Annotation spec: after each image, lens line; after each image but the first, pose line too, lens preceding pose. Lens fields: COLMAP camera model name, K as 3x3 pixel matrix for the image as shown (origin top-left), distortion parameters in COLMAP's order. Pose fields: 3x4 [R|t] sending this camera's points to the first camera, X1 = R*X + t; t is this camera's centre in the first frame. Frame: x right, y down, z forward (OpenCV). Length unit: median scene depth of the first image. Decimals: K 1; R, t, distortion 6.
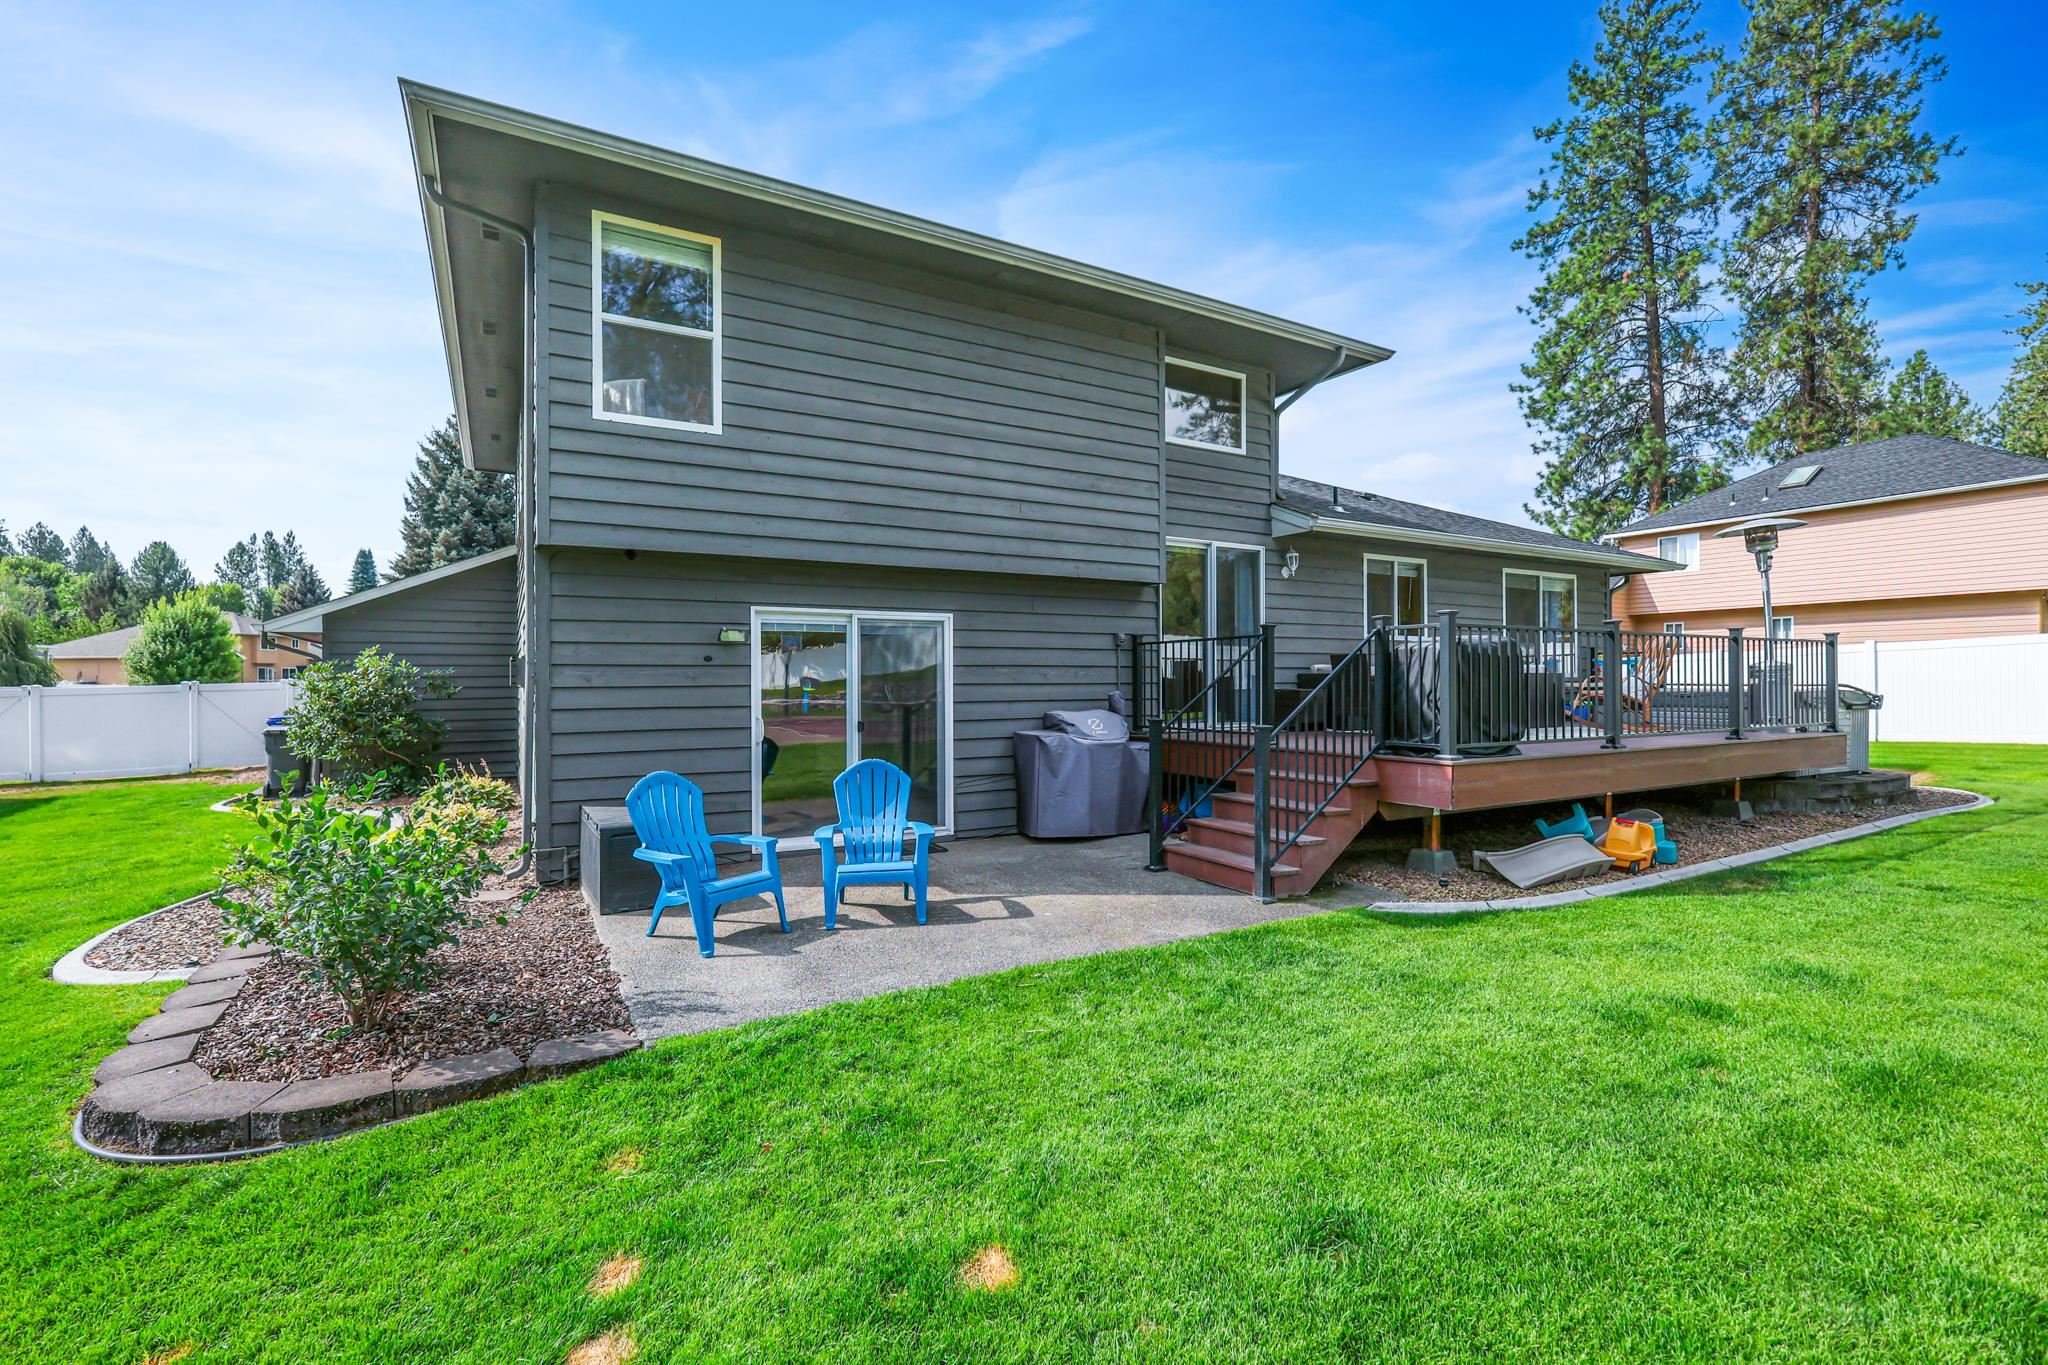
lens RADIAL K [[906.8, 0, 1007.5], [0, 906.8, 701.7], [0, 0, 1]] dist [0.016000, 0.000690]
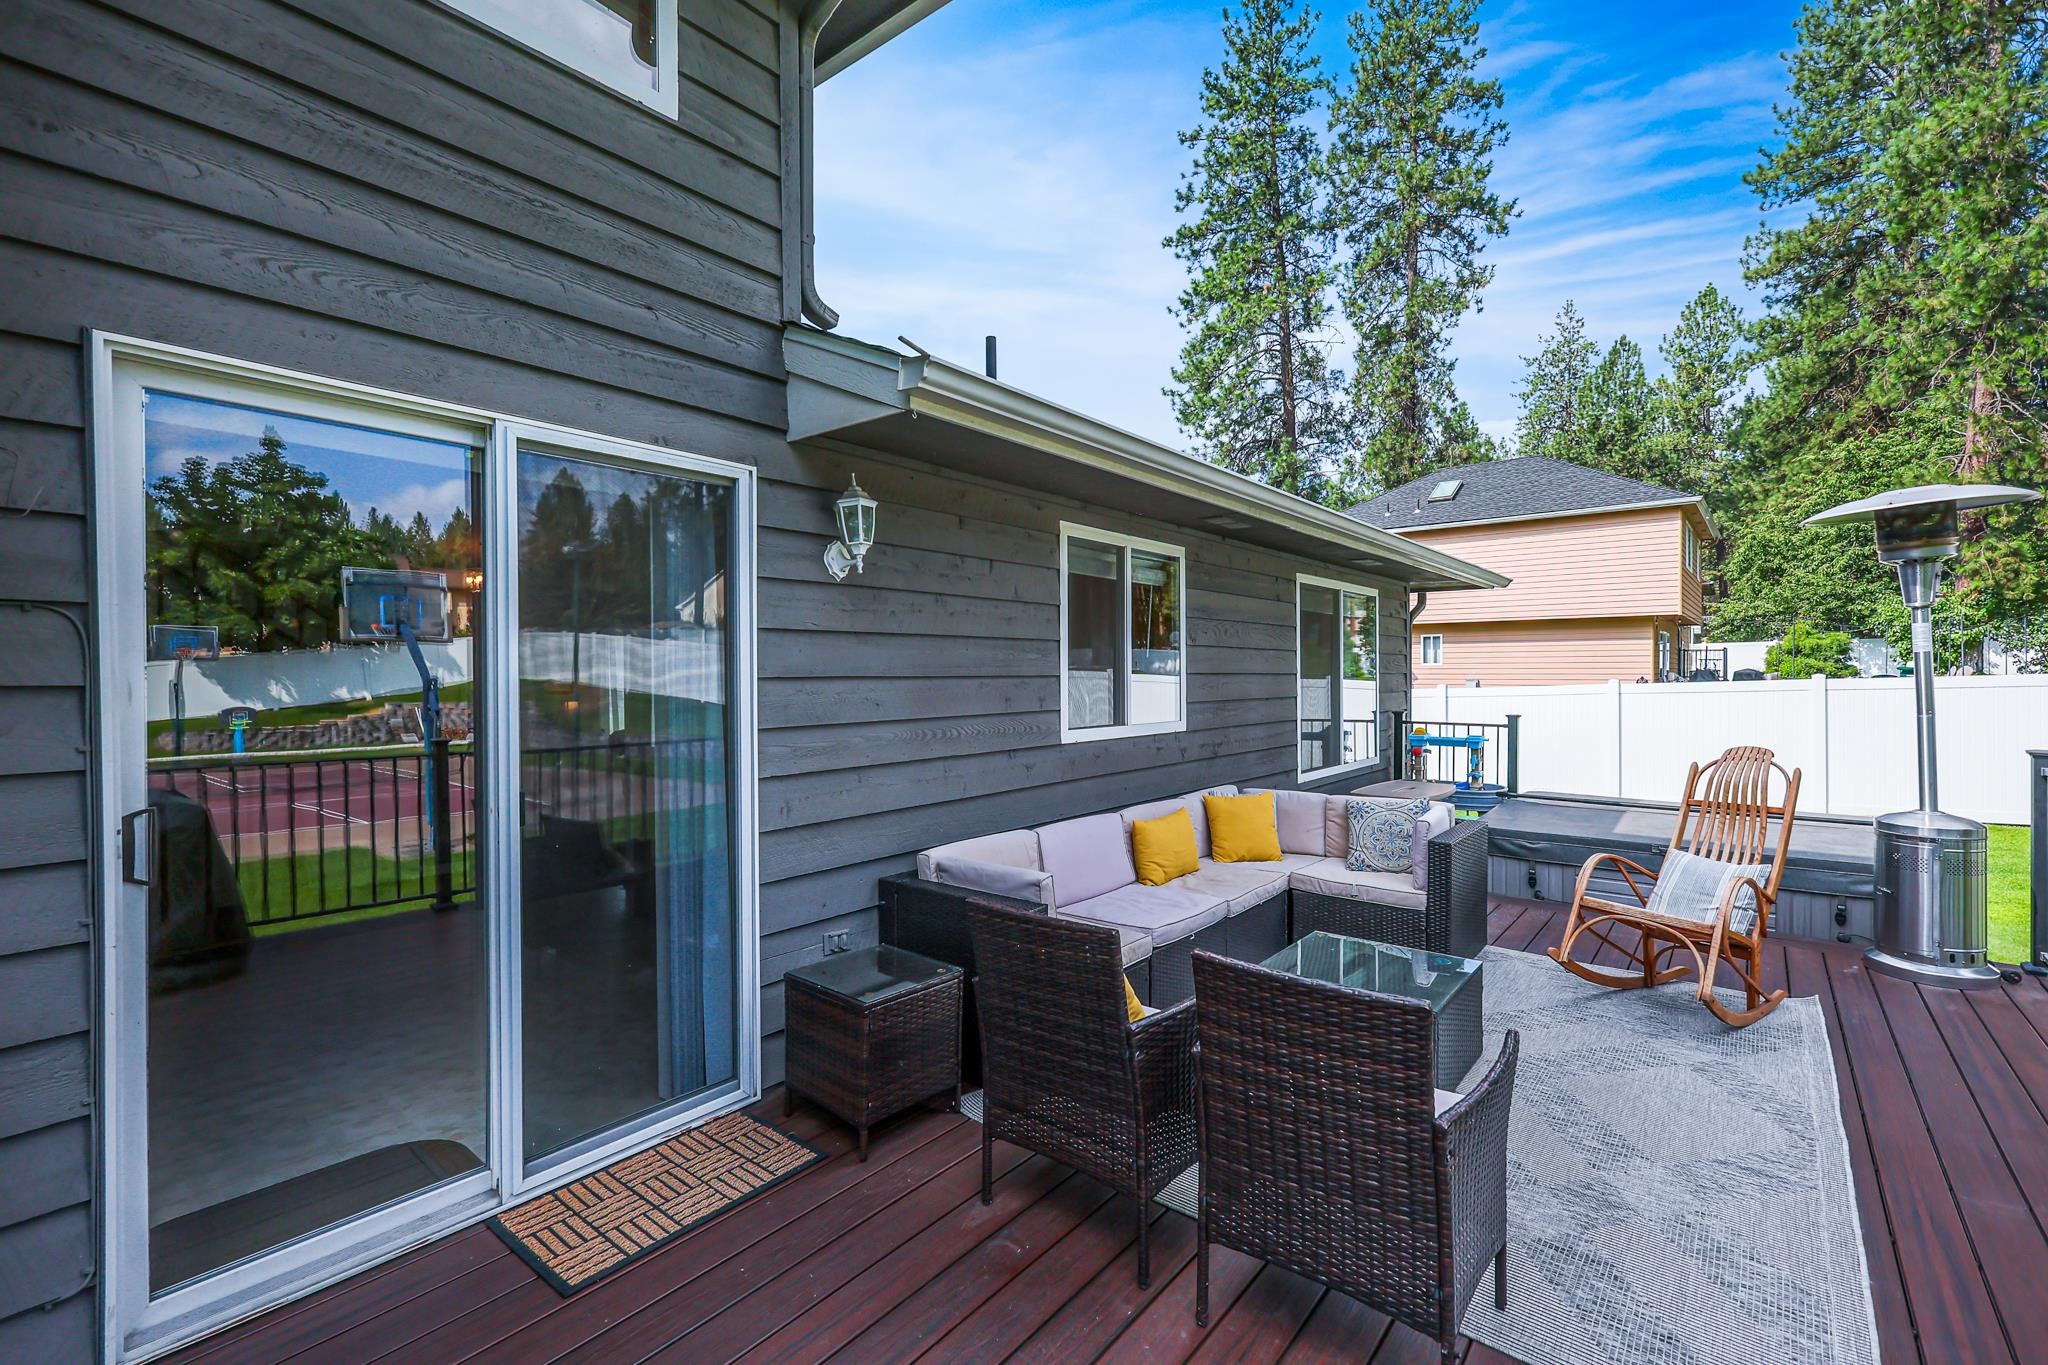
lens RADIAL K [[906.8, 0, 1036.5], [0, 906.8, 690.4], [0, 0, 1]] dist [0.016000, 0.000690]
pose [[0.926553, -0.011110, 0.376001, 0.060151], [0.012305, 0.999924, -0.000777, -0.023211], [-0.375963, 0.005346, 0.926619, 0.164857]]
